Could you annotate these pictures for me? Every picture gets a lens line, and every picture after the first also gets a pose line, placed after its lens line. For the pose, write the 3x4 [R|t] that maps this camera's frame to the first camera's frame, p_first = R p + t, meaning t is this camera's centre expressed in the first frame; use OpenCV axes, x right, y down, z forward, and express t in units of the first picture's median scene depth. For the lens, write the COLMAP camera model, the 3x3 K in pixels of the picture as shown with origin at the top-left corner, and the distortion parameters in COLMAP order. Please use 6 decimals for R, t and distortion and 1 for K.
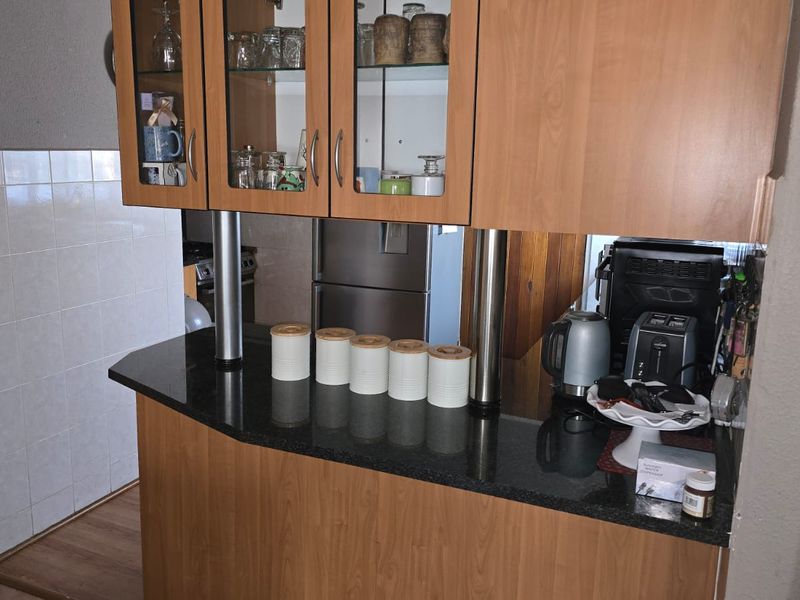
lens RADIAL K [[698.7, 0, 400.0], [0, 698.7, 300.0], [0, 0, 1]] dist [-0.003850, -0.003047]
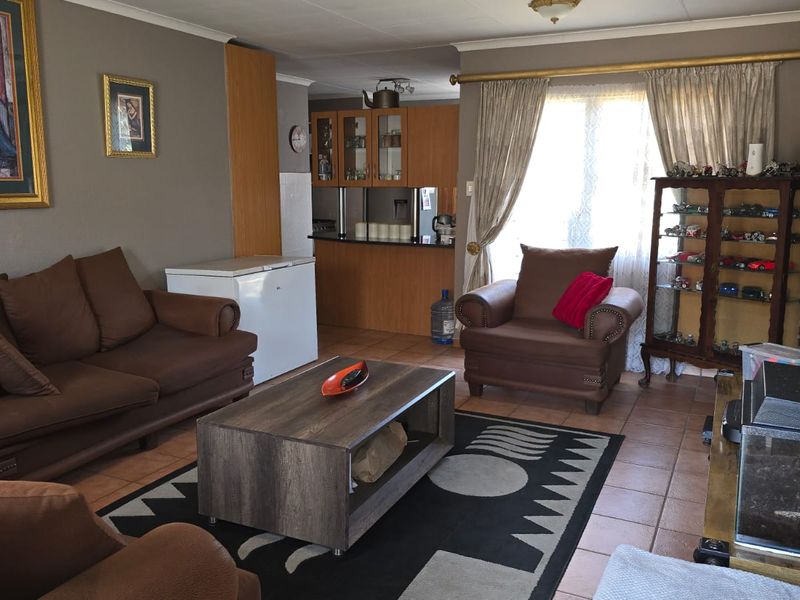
lens RADIAL K [[698.7, 0, 400.0], [0, 698.7, 300.0], [0, 0, 1]] dist [-0.003850, -0.003047]
pose [[0.998476, -0.010755, -0.054122, 0.224482], [0.008744, 0.999268, -0.037250, 0.579098], [0.054483, 0.036720, 0.997839, -2.493590]]
